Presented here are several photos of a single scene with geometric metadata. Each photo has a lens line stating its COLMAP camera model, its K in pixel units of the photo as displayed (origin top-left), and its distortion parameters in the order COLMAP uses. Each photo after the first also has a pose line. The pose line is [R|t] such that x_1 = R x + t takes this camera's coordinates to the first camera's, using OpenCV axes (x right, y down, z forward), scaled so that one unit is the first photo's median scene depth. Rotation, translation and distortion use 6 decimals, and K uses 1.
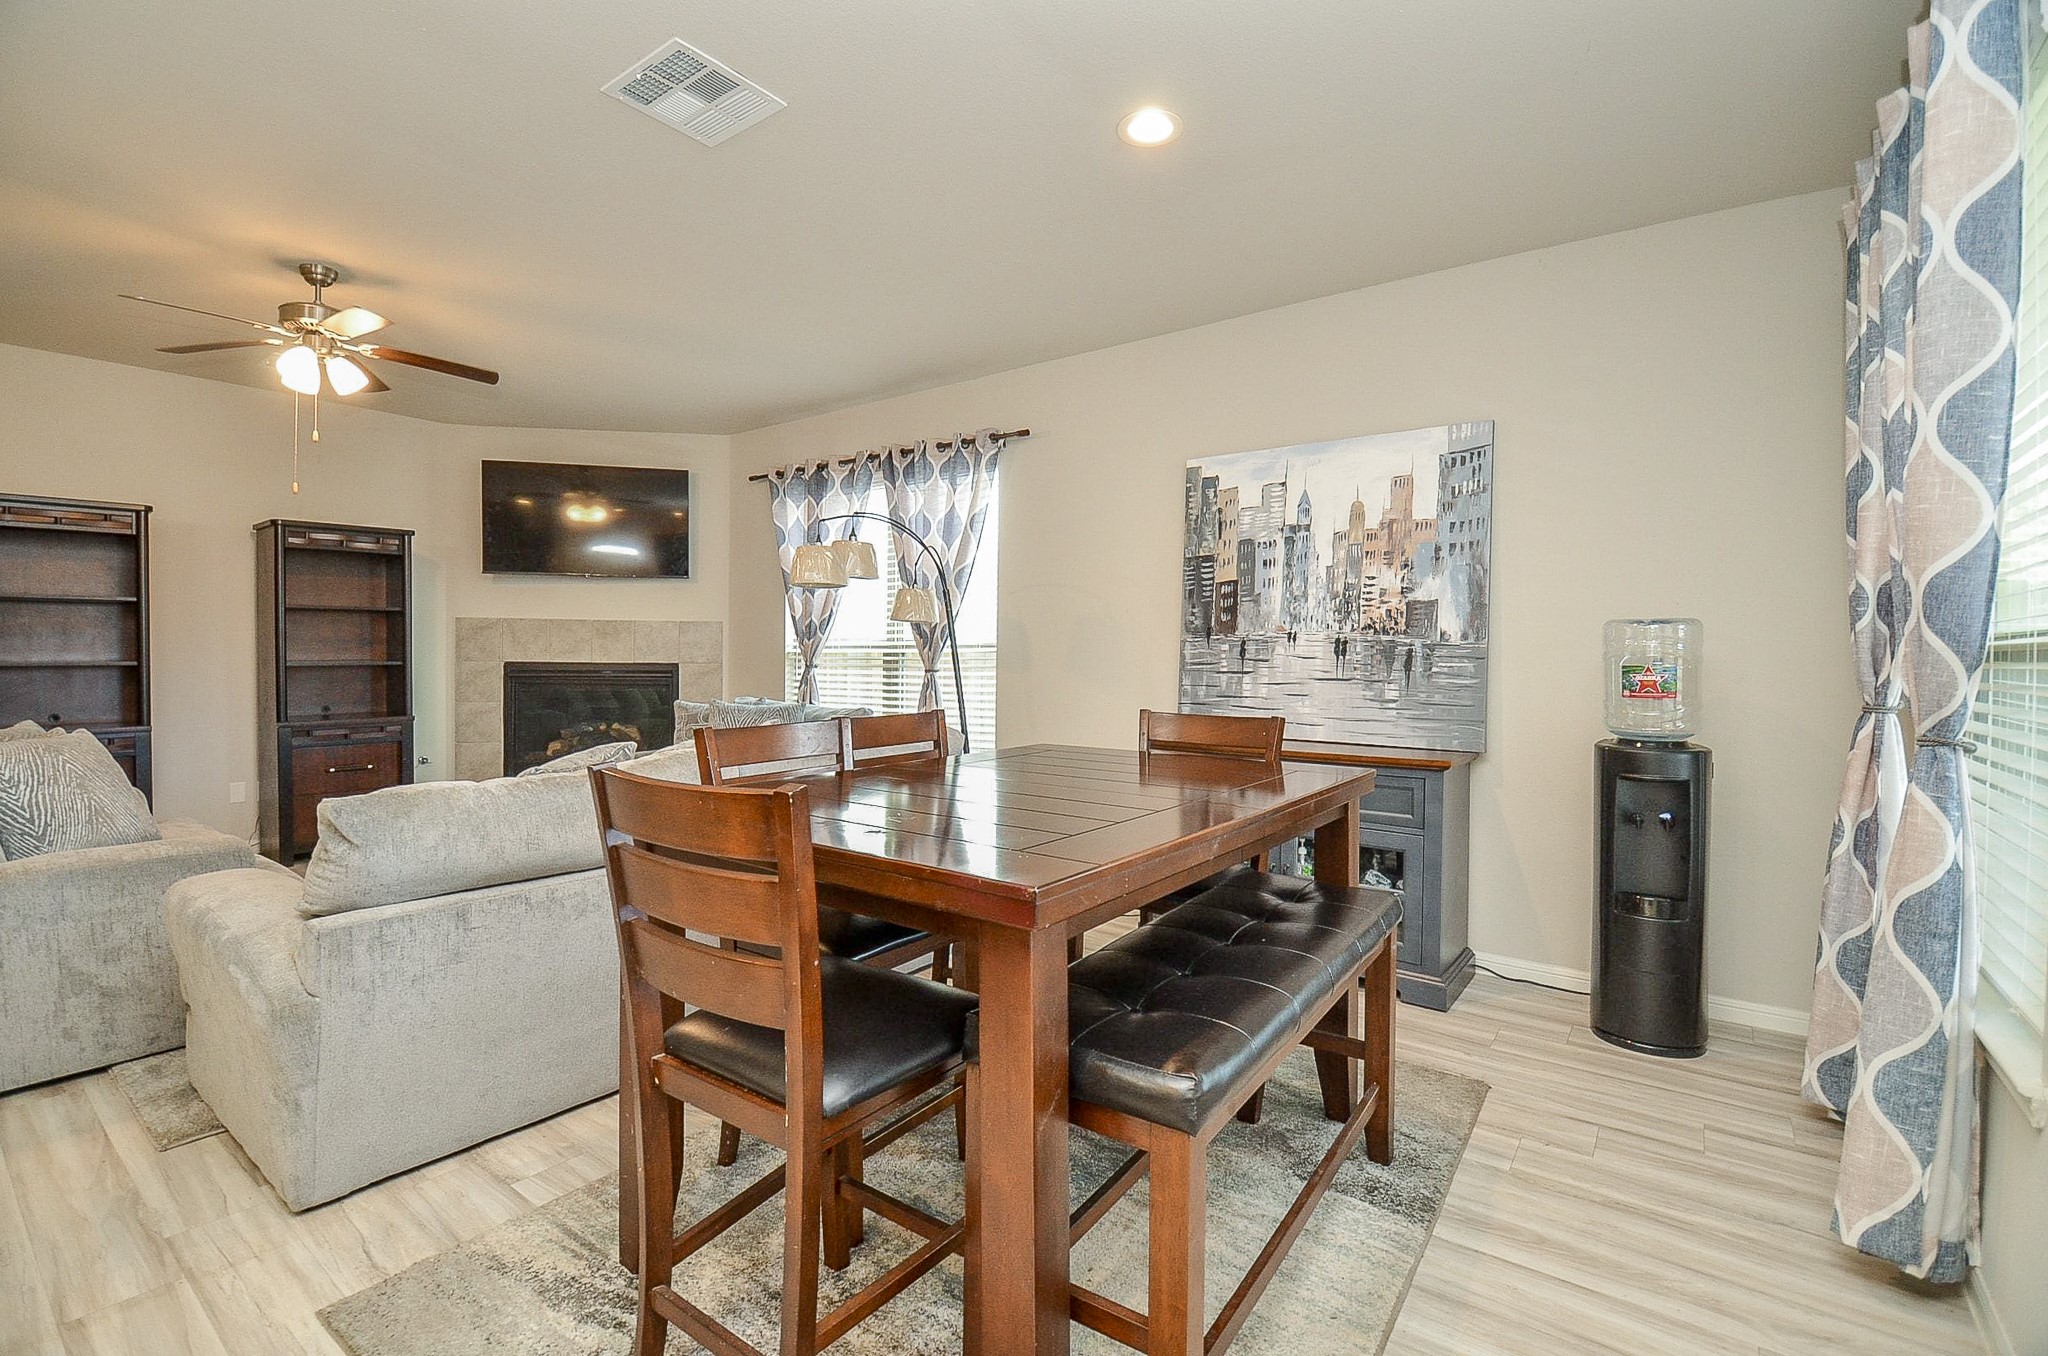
lens RADIAL K [[916.0, 0, 1002.6], [0, 916.0, 670.9], [0, 0, 1]] dist [-0.009686, -0.002727]
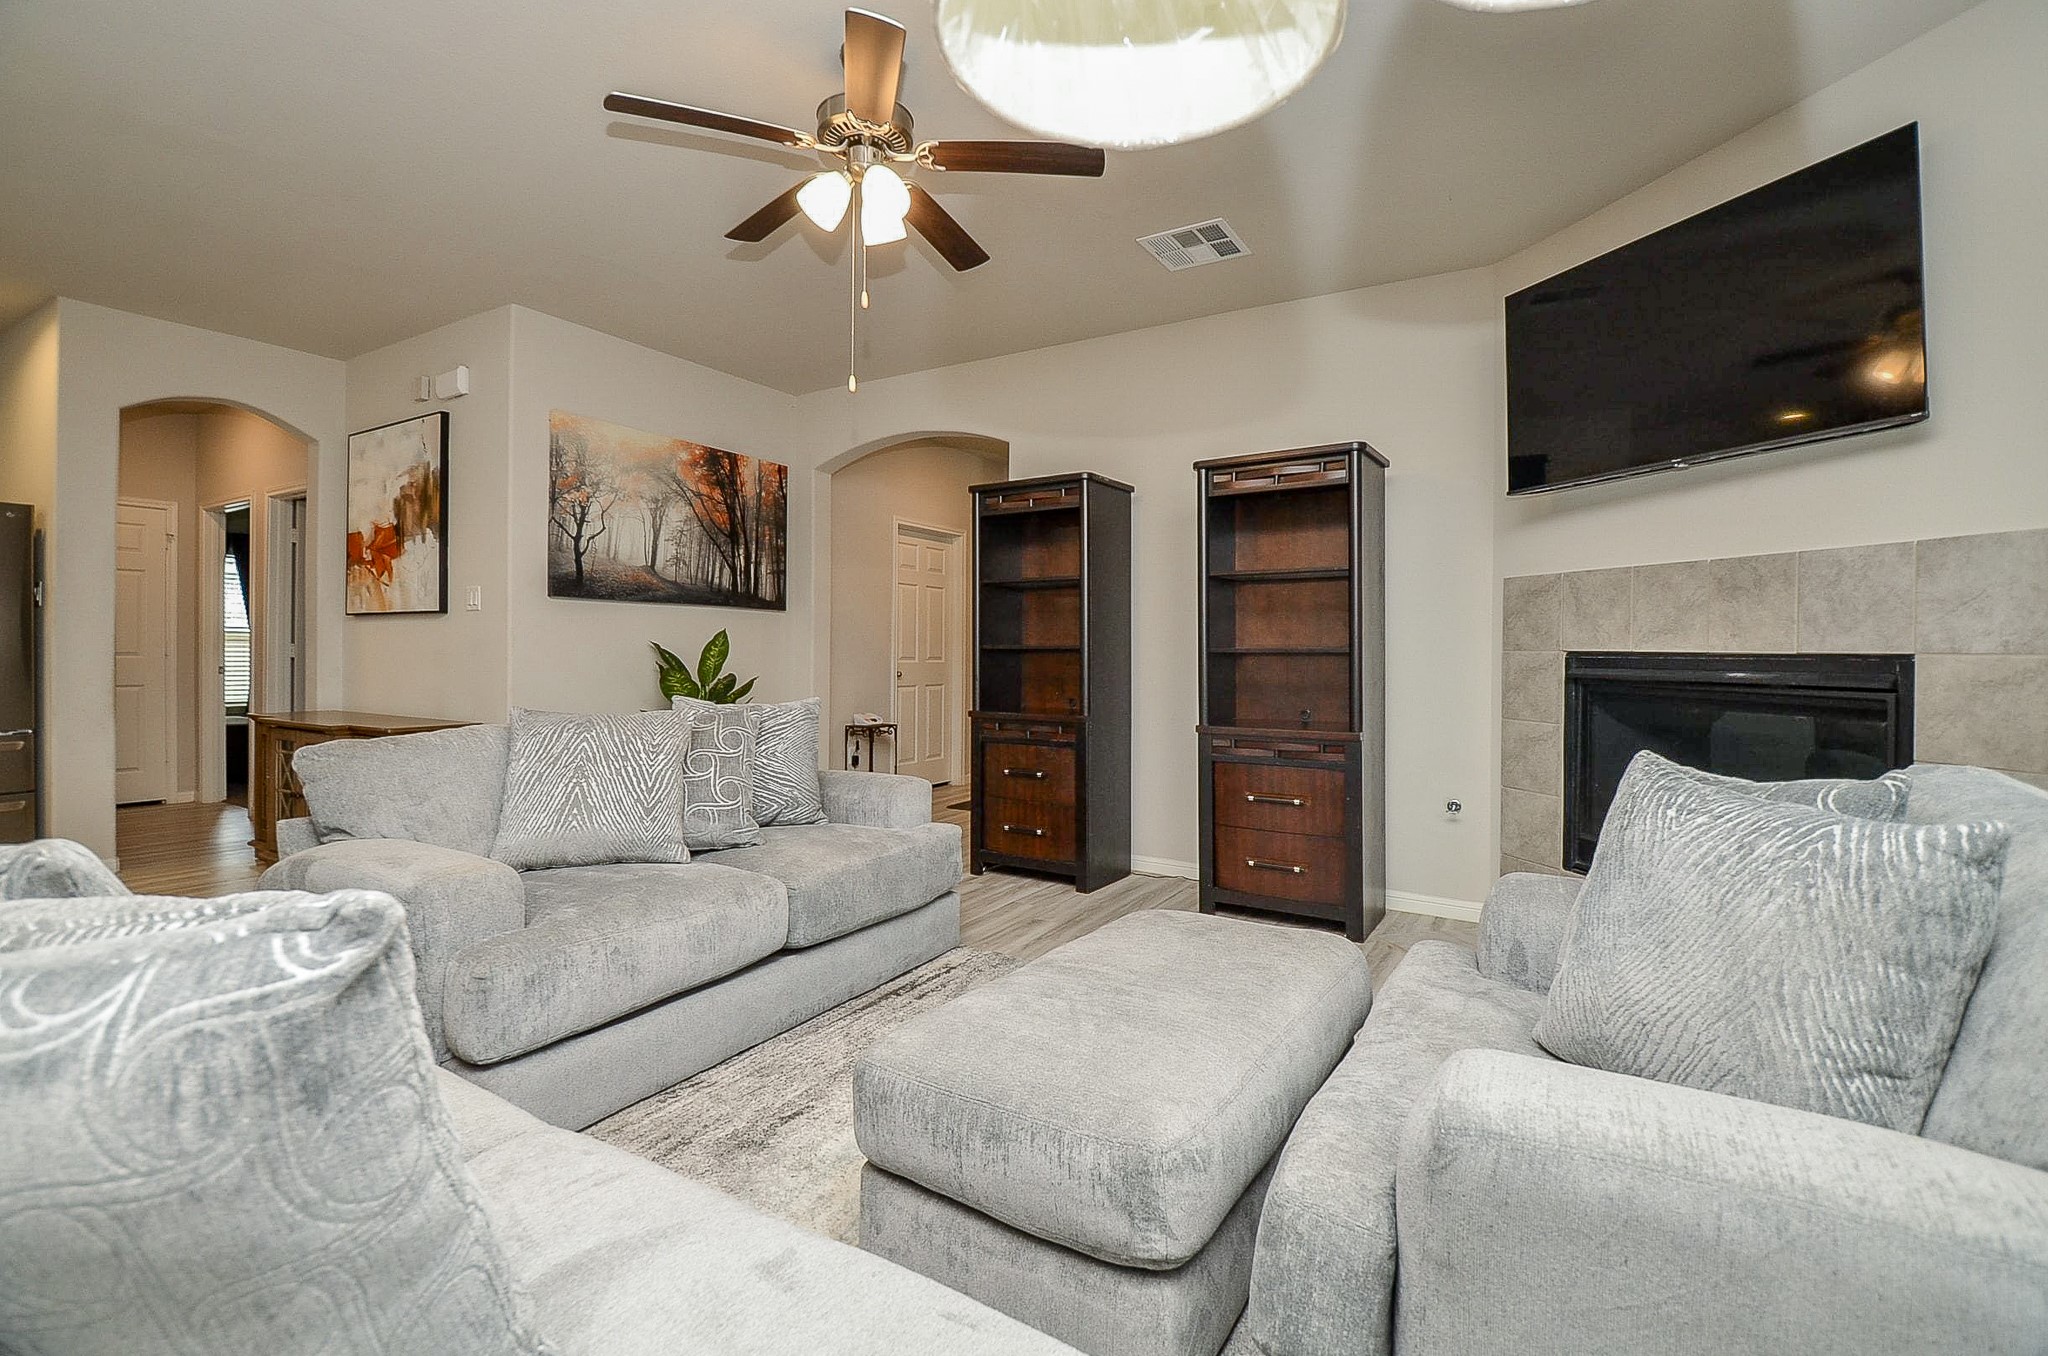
lens RADIAL K [[916.0, 0, 1039.6], [0, 916.0, 645.4], [0, 0, 1]] dist [-0.009686, -0.002727]
pose [[0.141436, -0.008995, -0.989906, -0.059691], [-0.025666, 0.999589, -0.012751, 0.003020], [0.989615, 0.027210, 0.141147, 0.928818]]
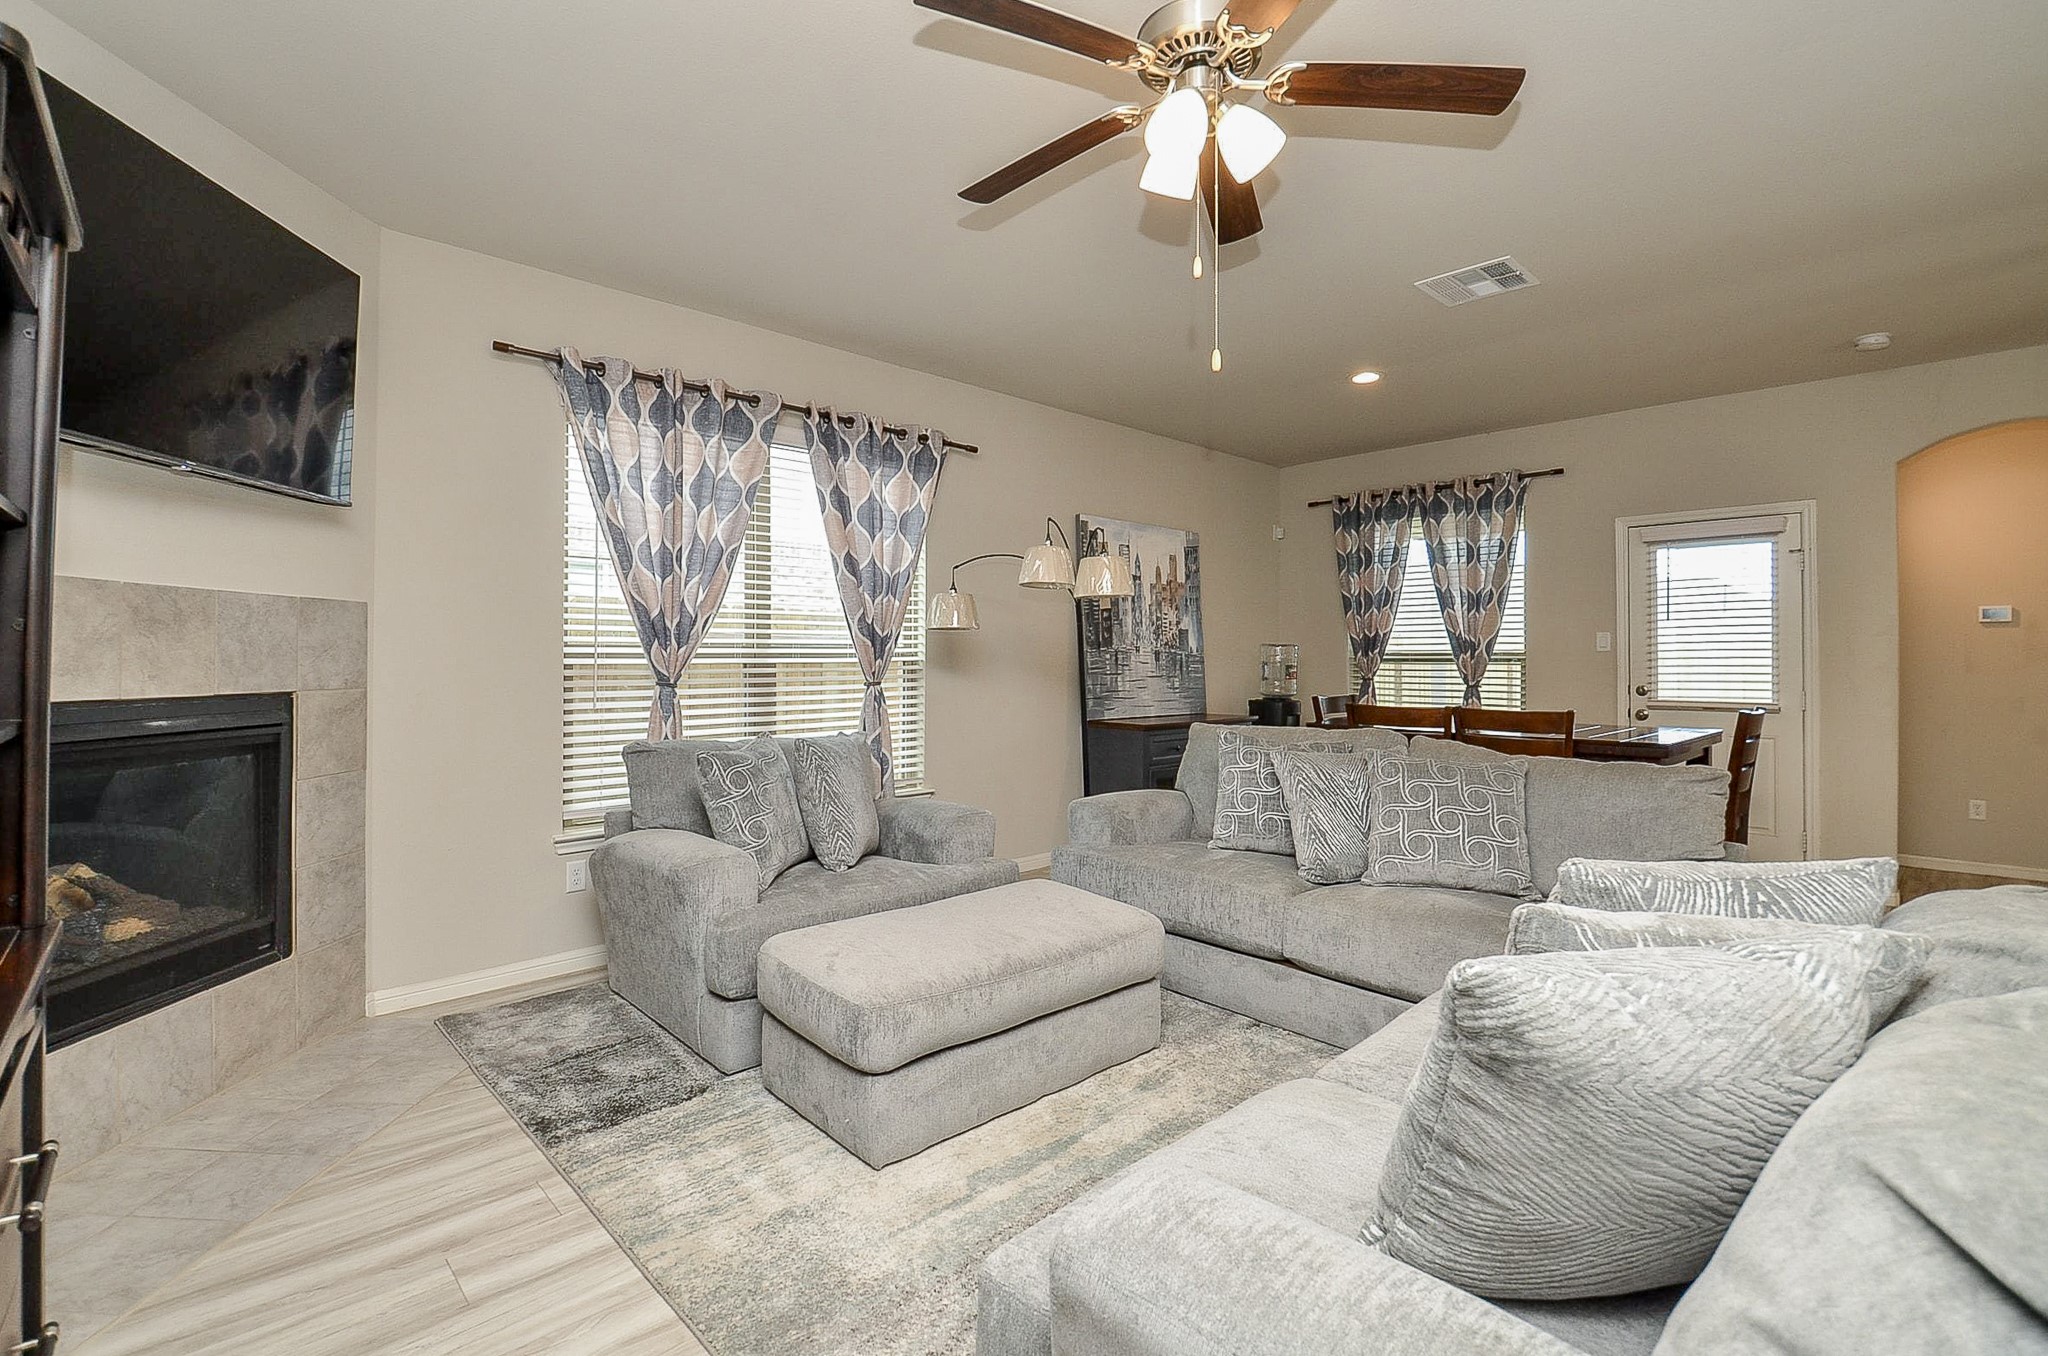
lens RADIAL K [[935.5, 0, 1023.9], [0, 935.5, 660.8], [0, 0, 1]] dist [0.001877, -0.006538]
pose [[0.151907, -0.012083, 0.988321, -1.184668], [0.015691, 0.999829, 0.009812, -0.035161], [-0.988270, 0.014017, 0.152071, 0.910935]]
